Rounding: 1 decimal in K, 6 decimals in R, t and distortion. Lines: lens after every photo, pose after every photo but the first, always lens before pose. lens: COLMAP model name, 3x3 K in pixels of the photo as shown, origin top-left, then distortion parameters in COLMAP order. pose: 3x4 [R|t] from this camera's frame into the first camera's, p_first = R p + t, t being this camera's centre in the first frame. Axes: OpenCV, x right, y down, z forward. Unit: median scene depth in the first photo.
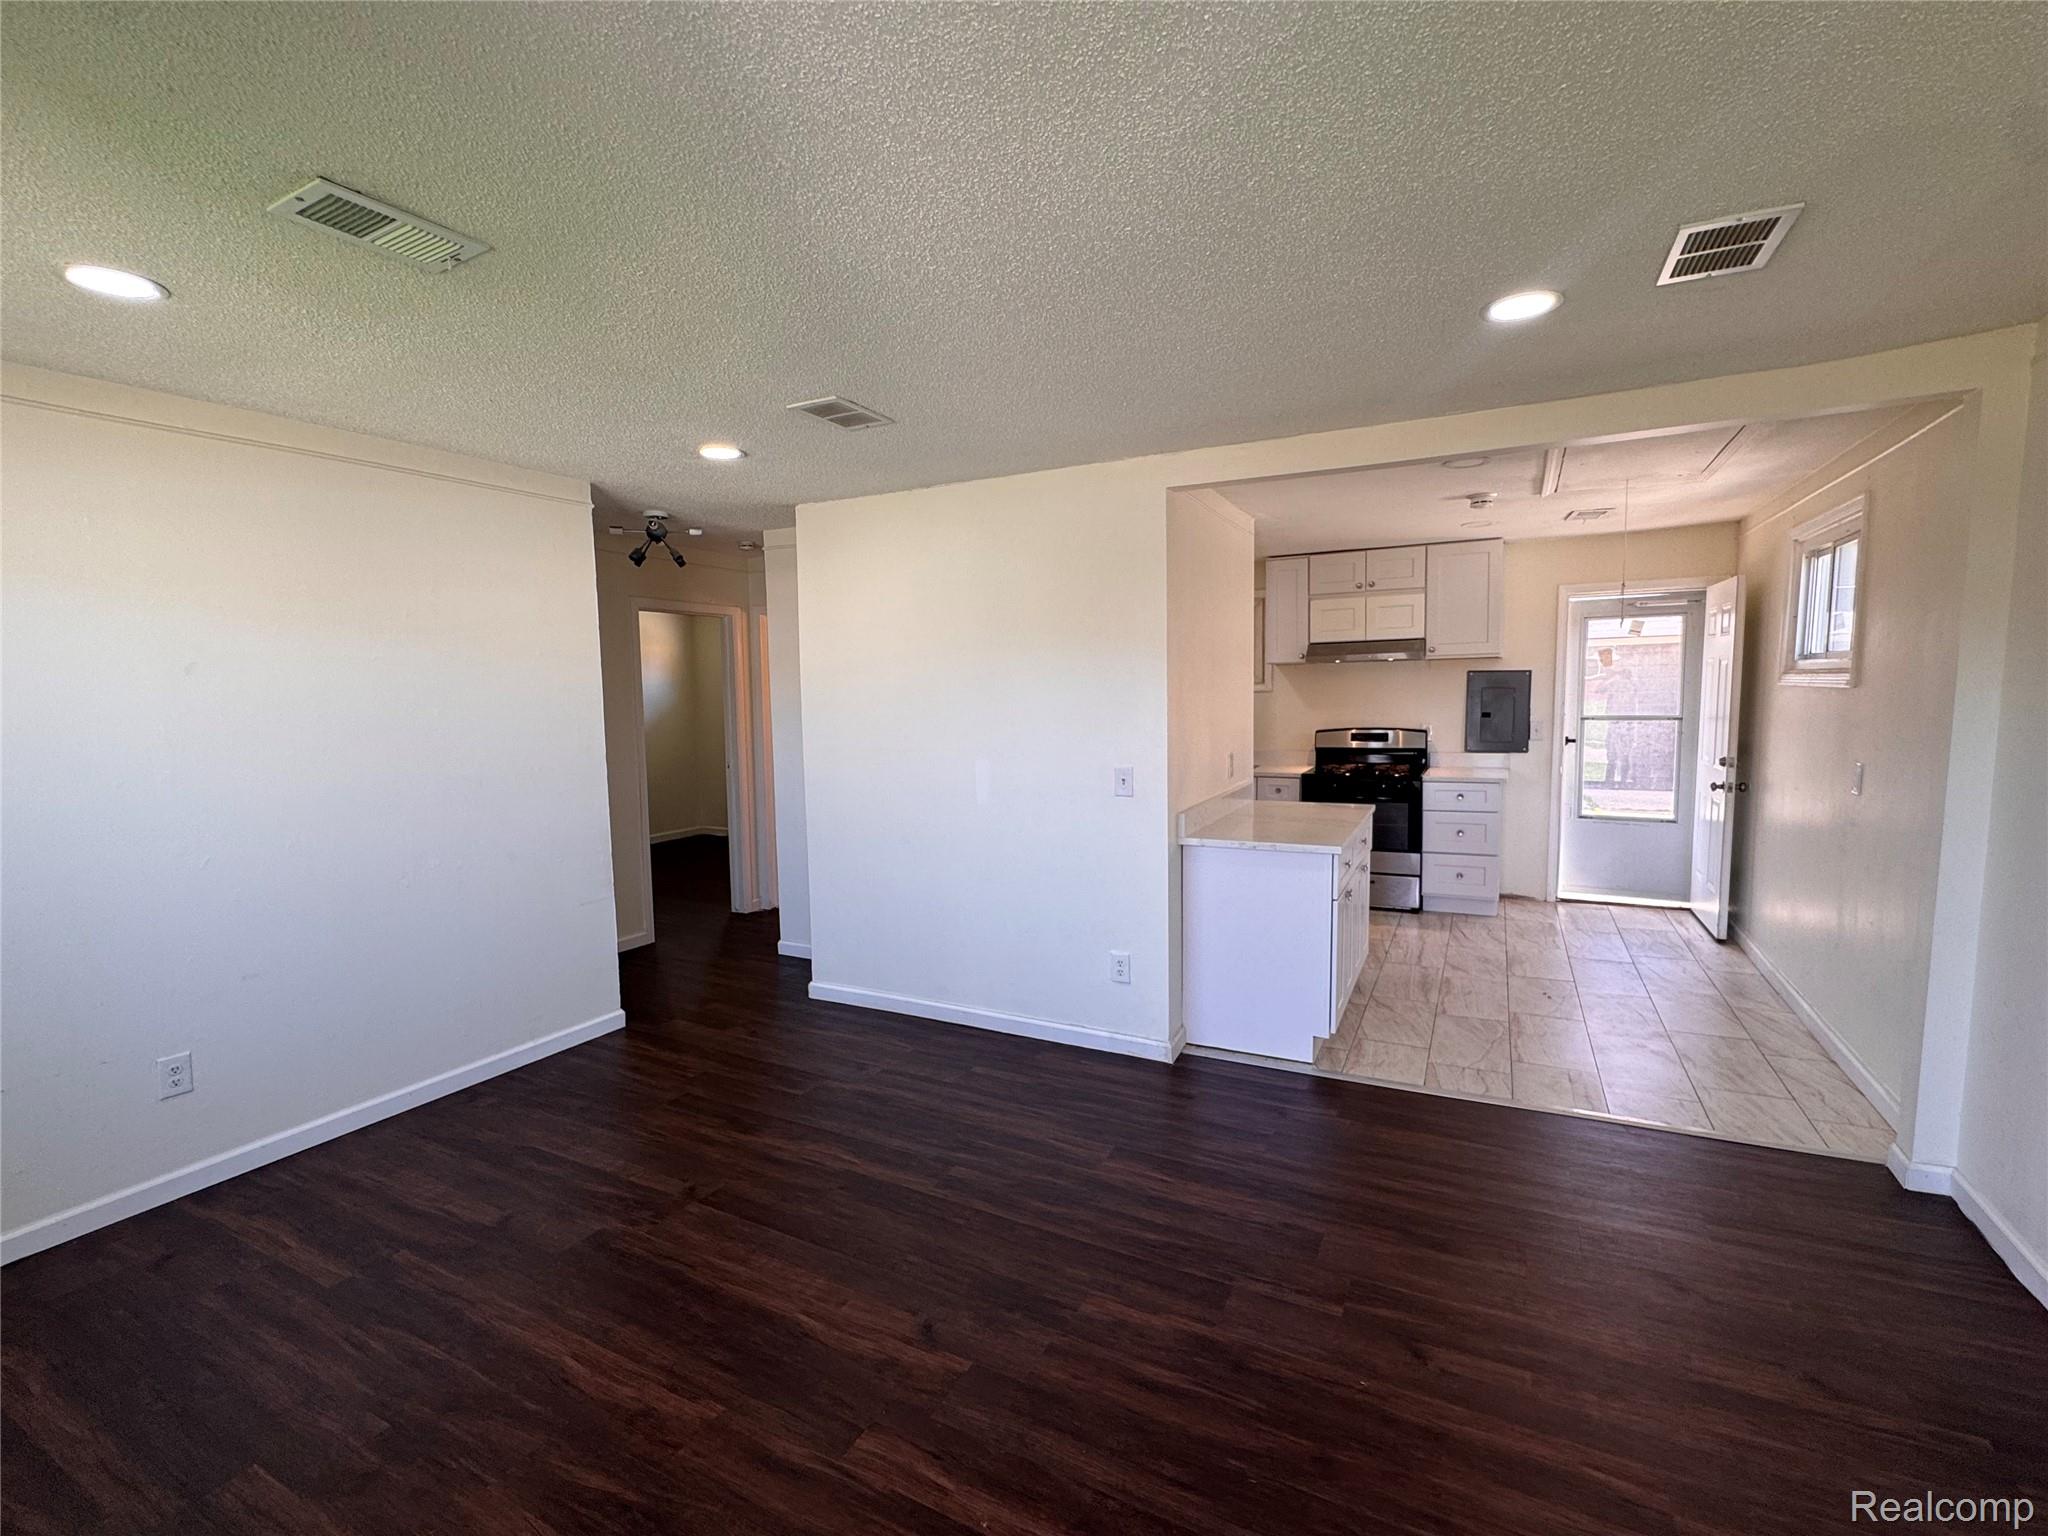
lens RADIAL K [[913.7, 0, 1026.1], [0, 913.7, 773.3], [0, 0, 1]] dist [-0.003442, 0.000409]
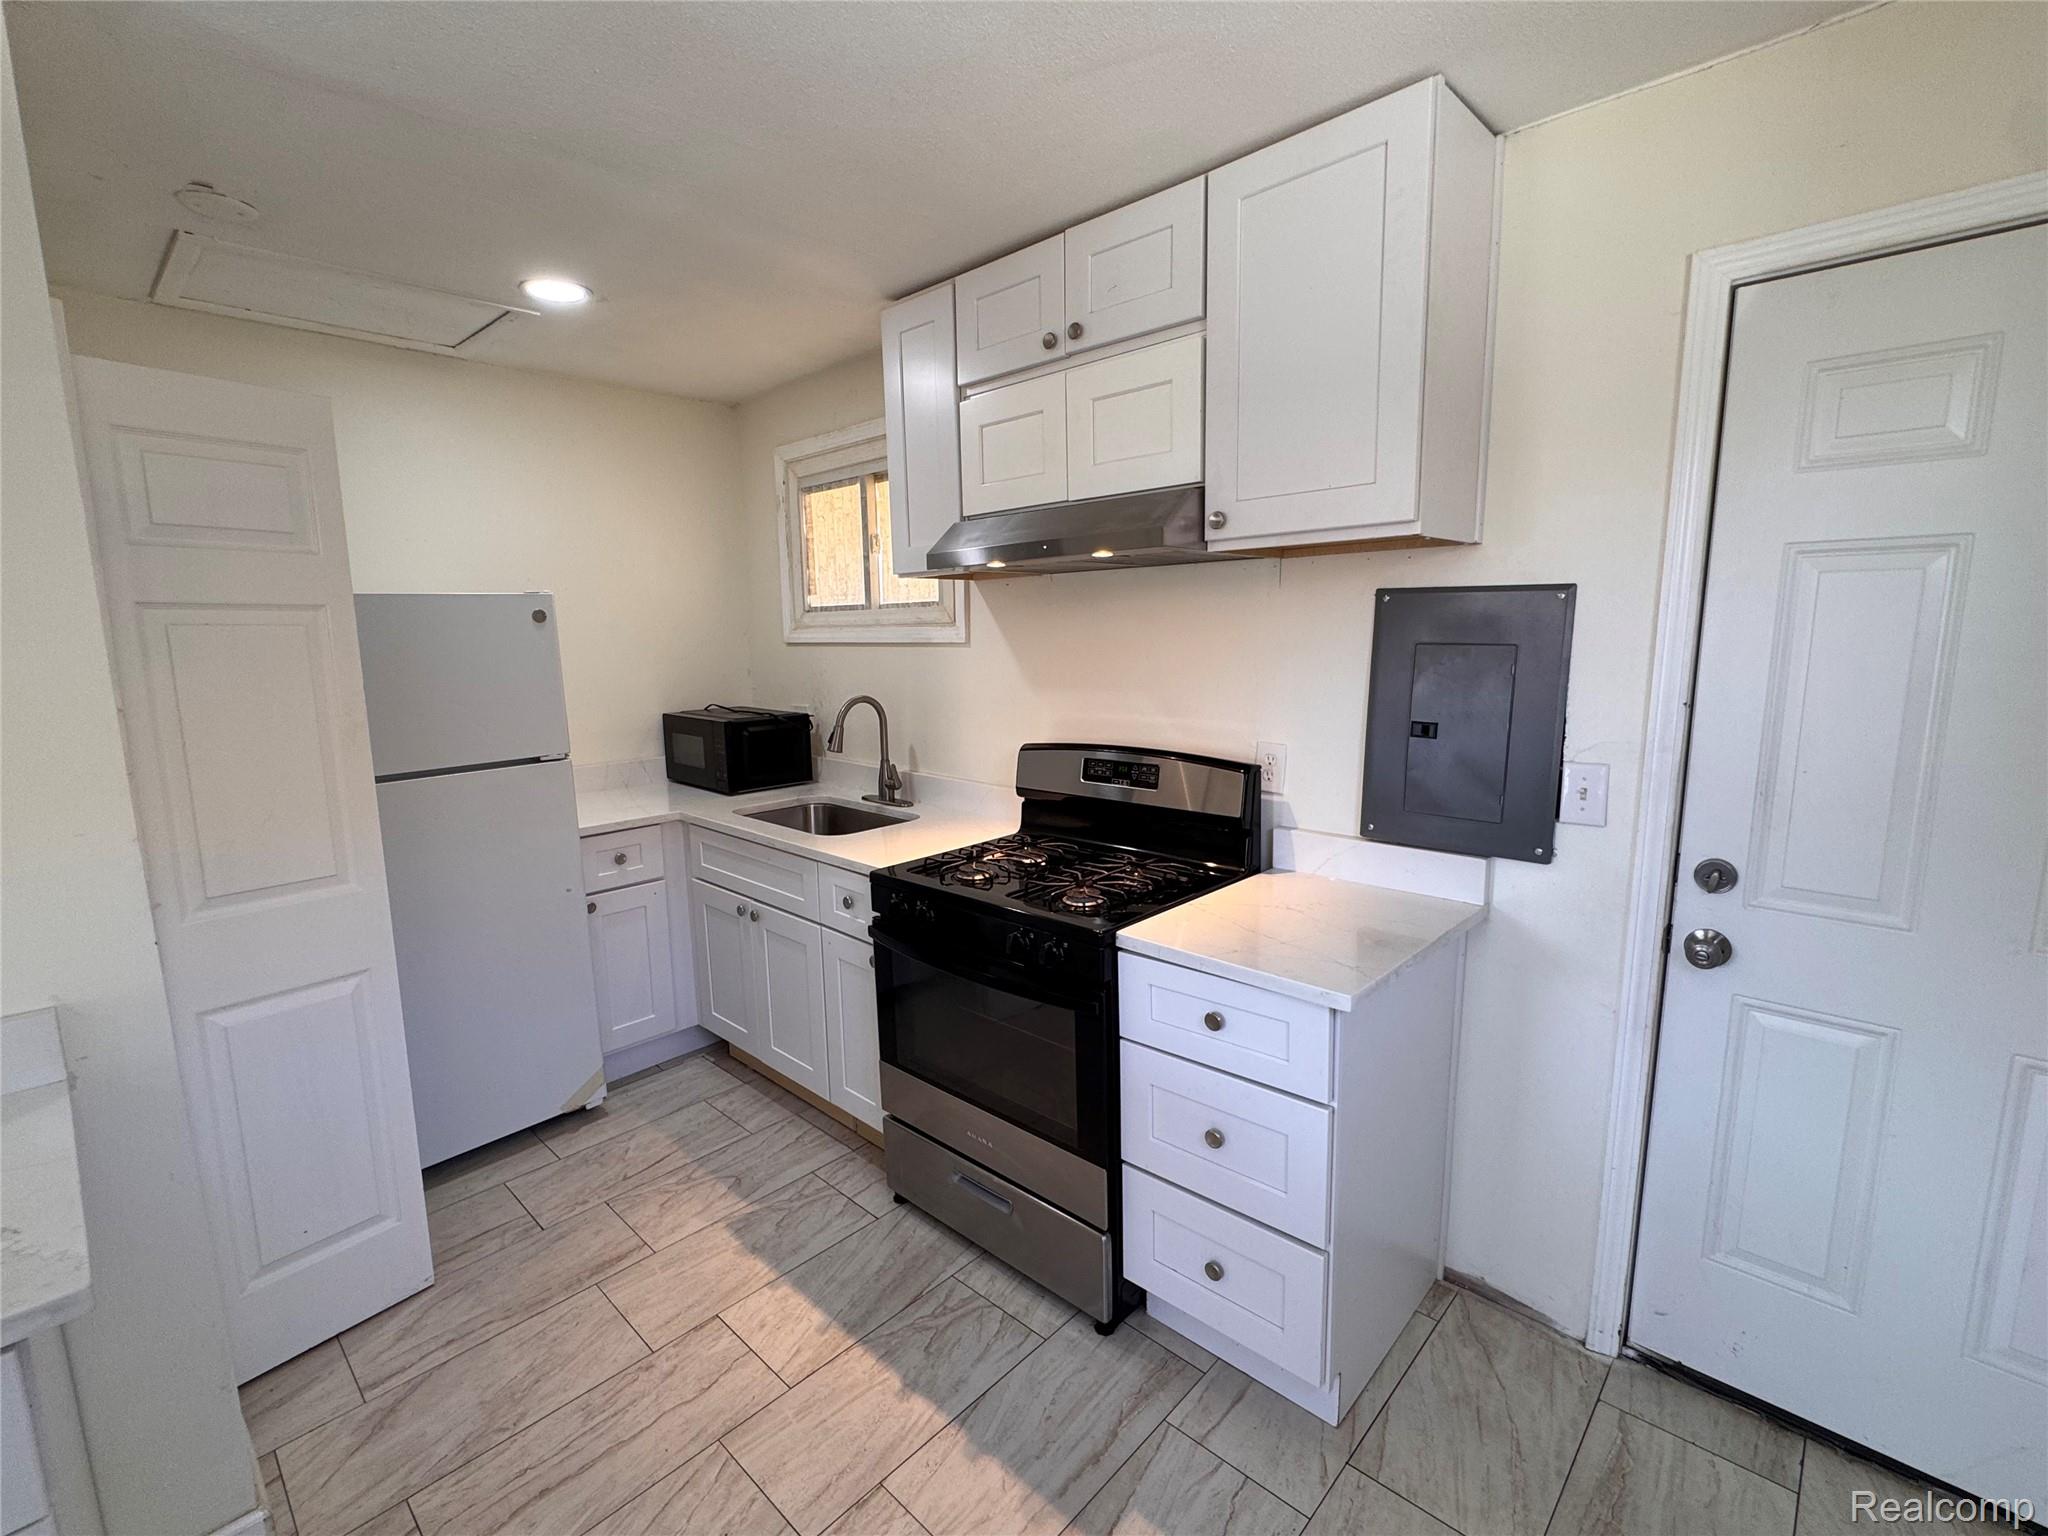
lens RADIAL K [[913.7, 0, 1028.4], [0, 913.7, 771.9], [0, 0, 1]] dist [-0.003442, 0.000409]
pose [[0.959296, 0.047981, -0.278295, 0.474440], [-0.029048, 0.996999, 0.071761, -0.070017], [0.280903, -0.060756, 0.957811, 0.678699]]
